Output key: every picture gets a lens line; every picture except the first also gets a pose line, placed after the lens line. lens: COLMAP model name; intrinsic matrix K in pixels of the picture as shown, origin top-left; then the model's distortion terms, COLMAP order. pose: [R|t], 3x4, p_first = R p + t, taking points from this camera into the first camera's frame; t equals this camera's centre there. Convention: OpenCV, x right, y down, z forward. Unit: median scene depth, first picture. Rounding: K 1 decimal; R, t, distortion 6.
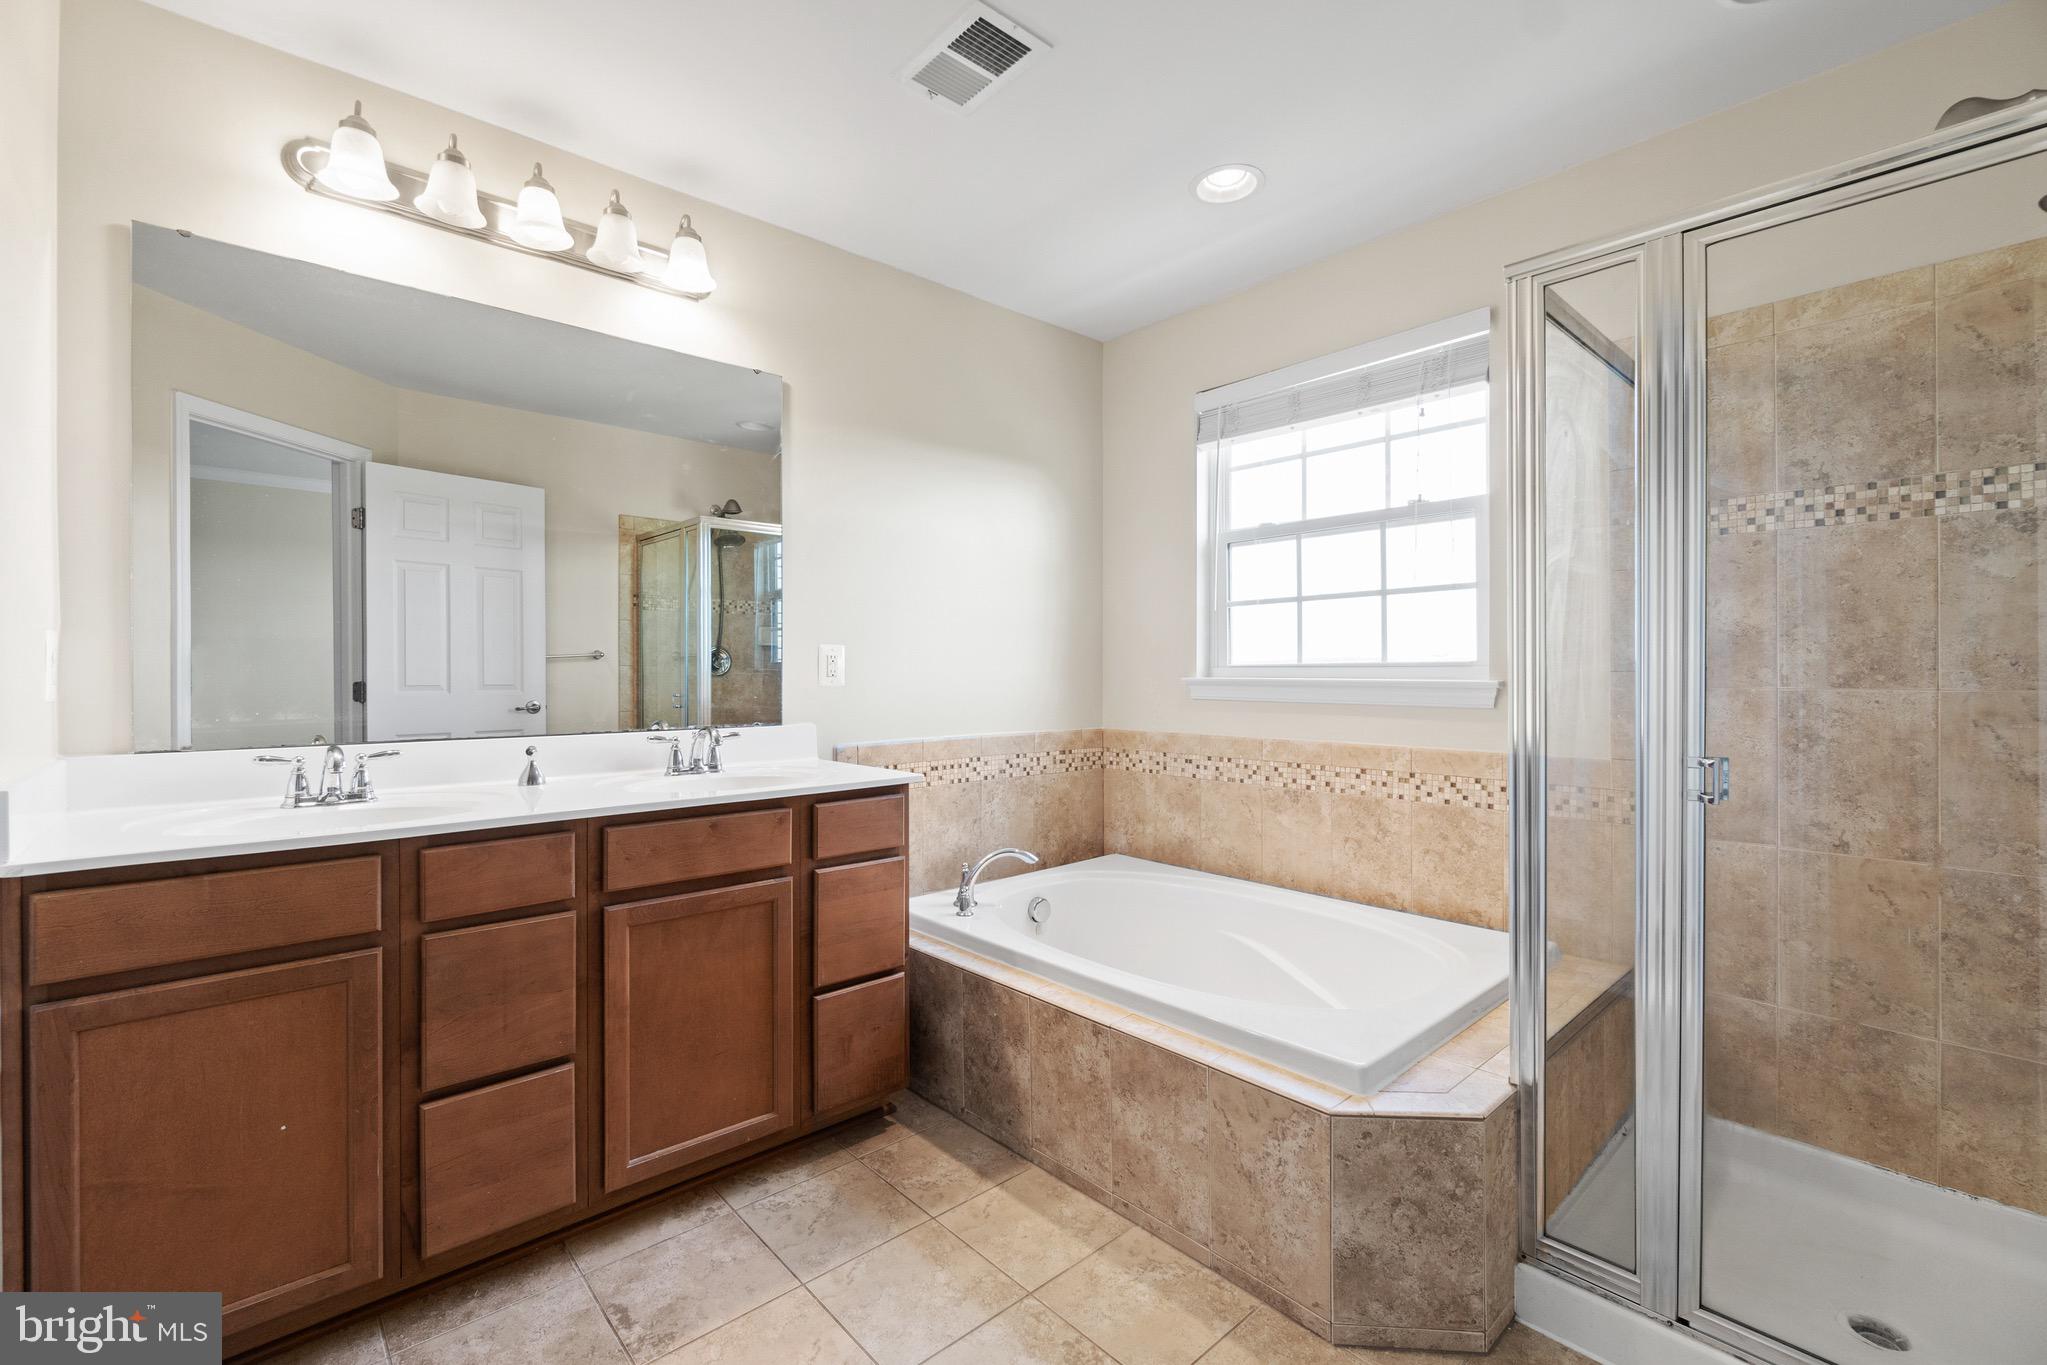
lens RADIAL K [[884.0, 0, 1019.9], [0, 884.0, 673.9], [0, 0, 1]] dist [-0.003861, 0.000455]
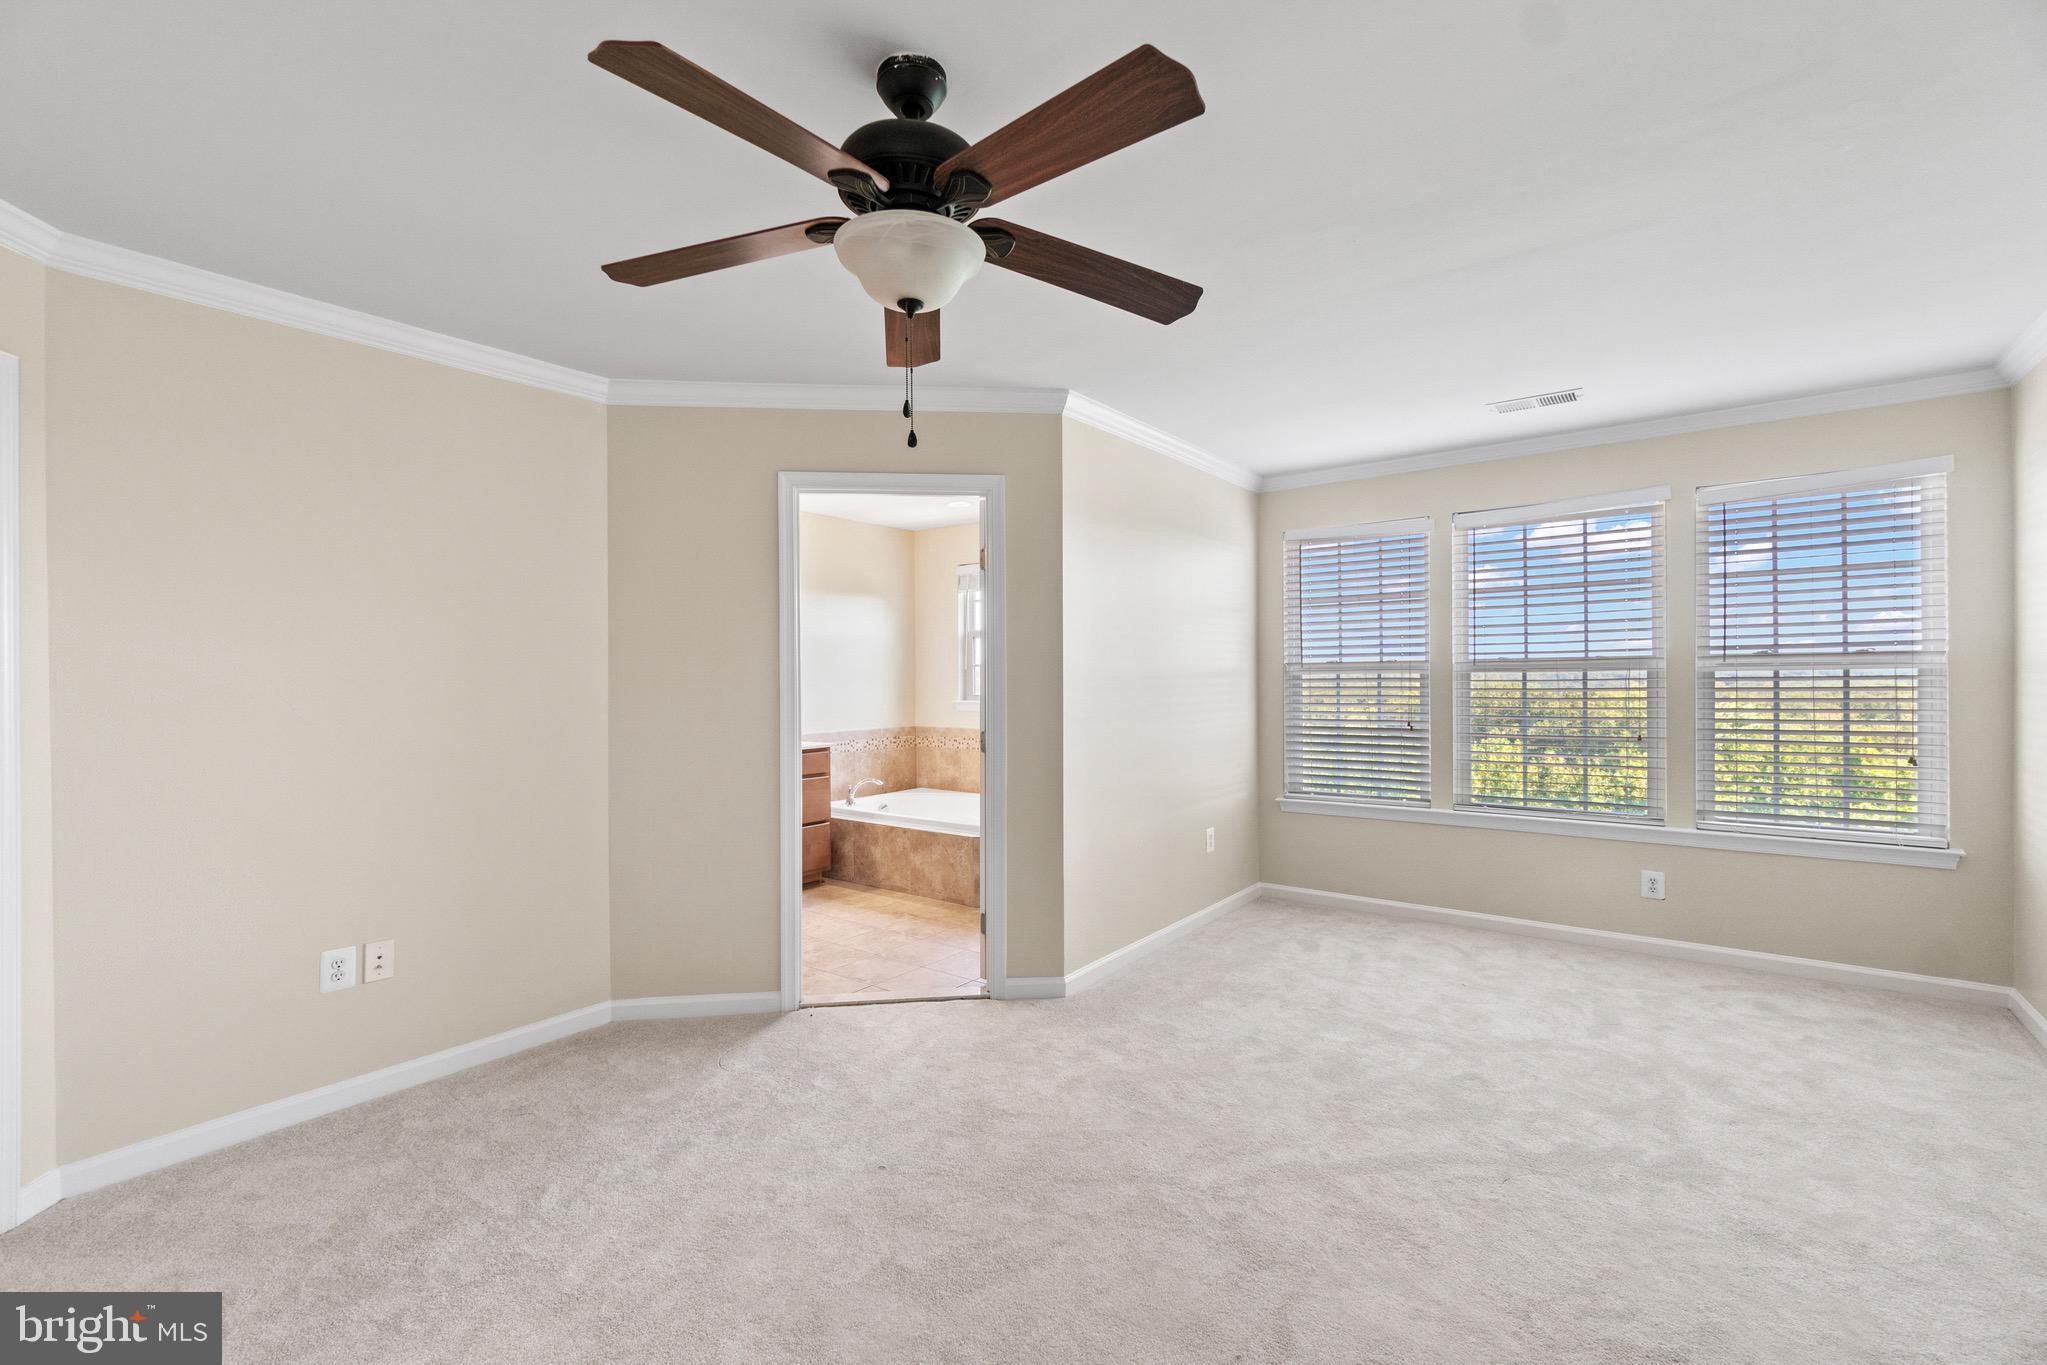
lens RADIAL K [[884.0, 0, 1010.9], [0, 884.0, 682.1], [0, 0, 1]] dist [-0.003861, 0.000455]
pose [[0.986304, -0.004618, 0.164875, -0.031238], [0.004659, 0.999989, 0.000138, -0.051417], [-0.164874, 0.000632, 0.986314, -1.405959]]
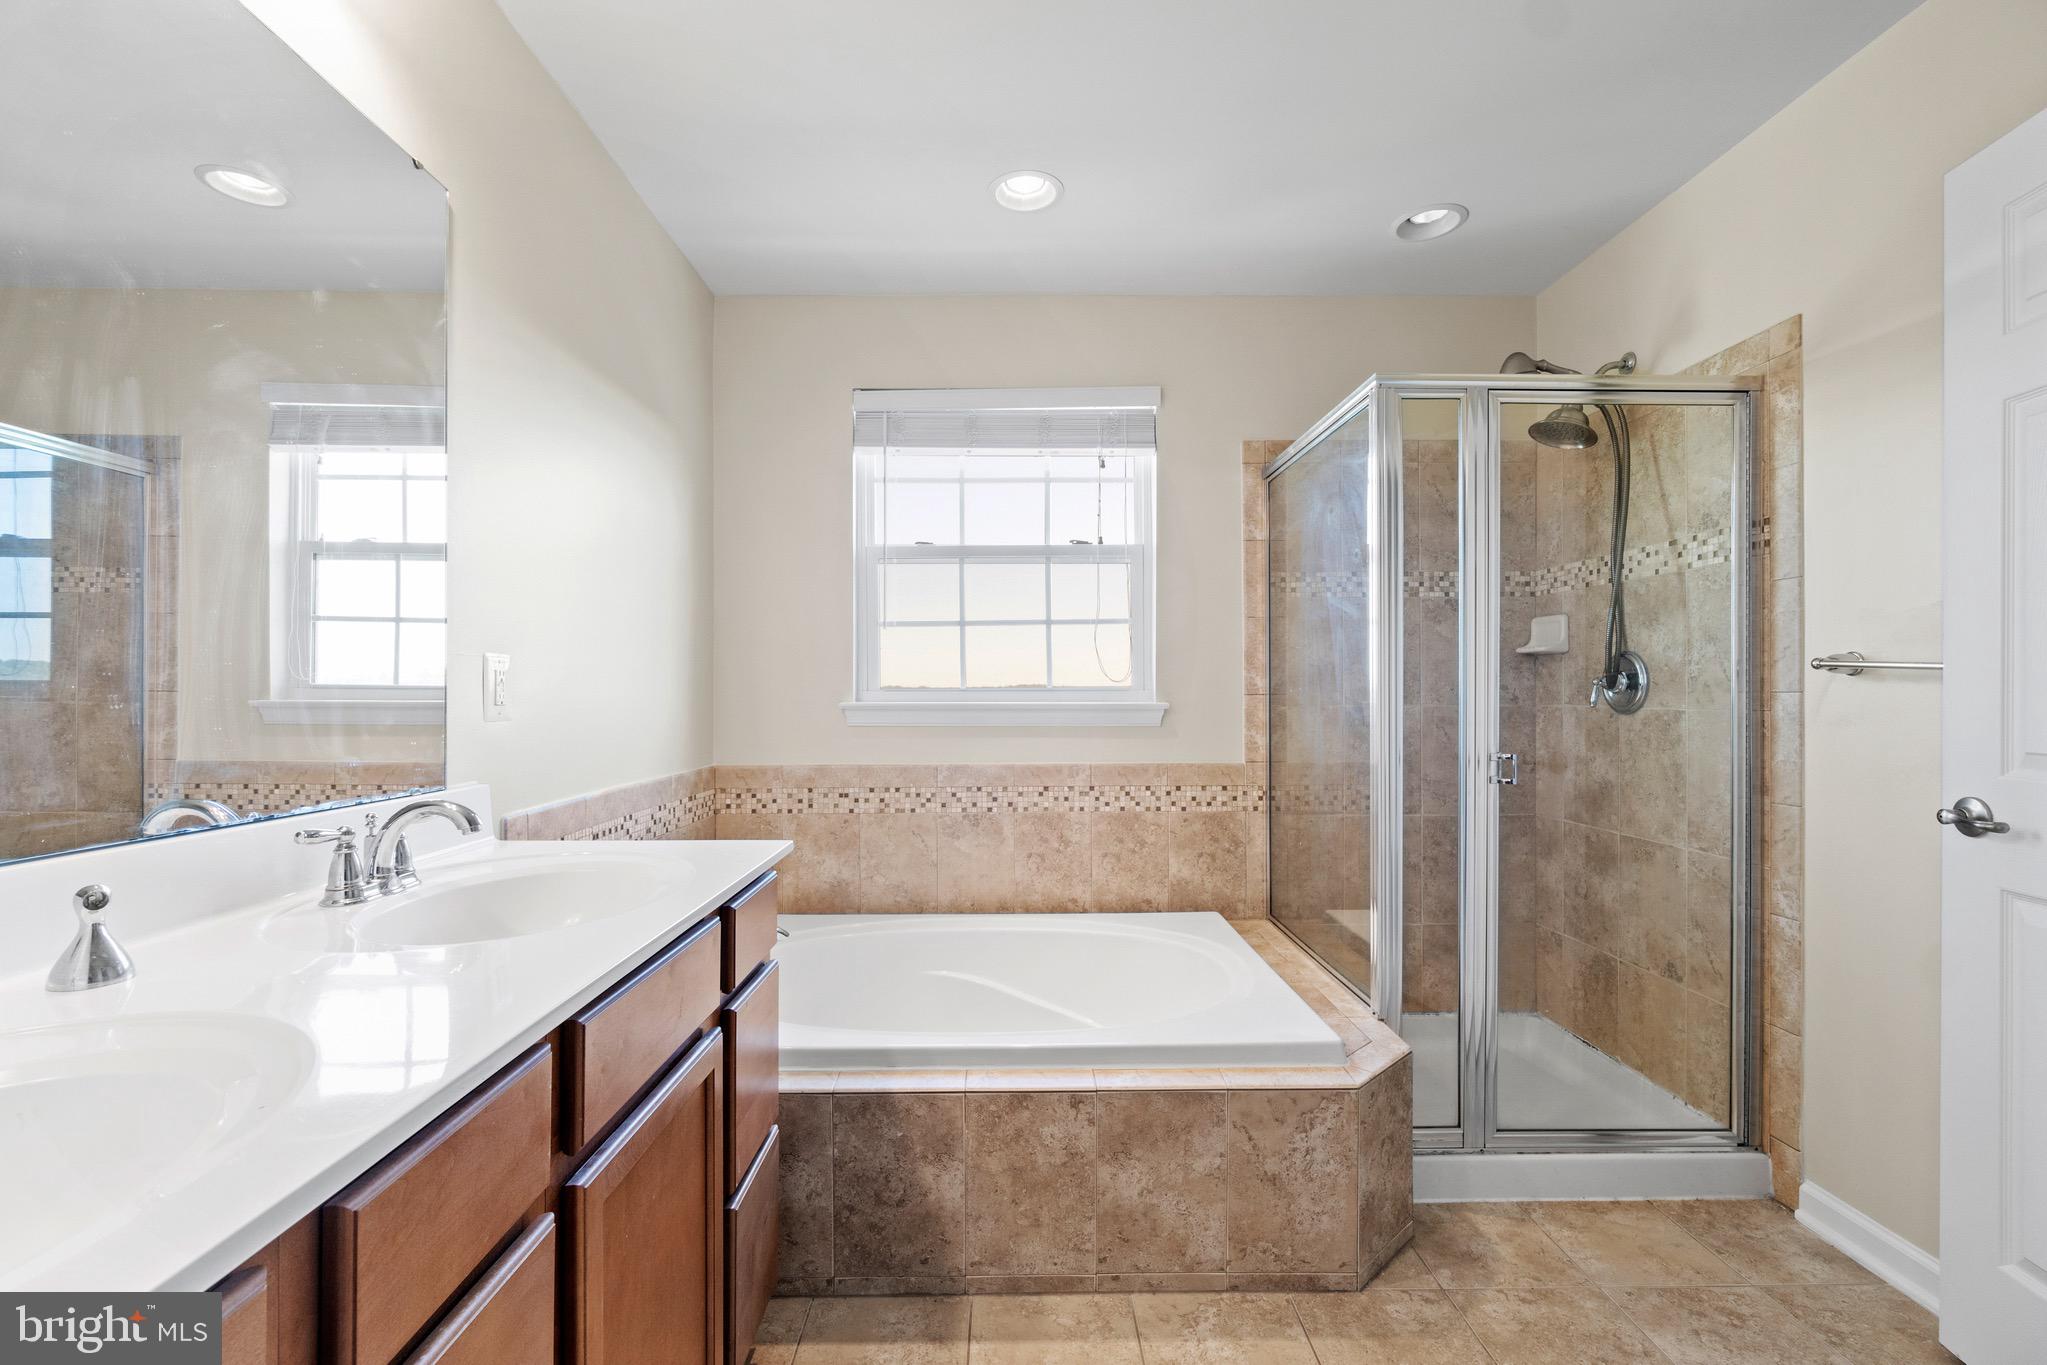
lens RADIAL K [[884.0, 0, 1007.3], [0, 884.0, 696.3], [0, 0, 1]] dist [-0.003861, 0.000455]
pose [[0.664859, -0.002799, 0.746964, -0.482117], [0.004566, 0.999990, -0.000317, -0.001440], [-0.746955, 0.003621, 0.664865, 0.358617]]
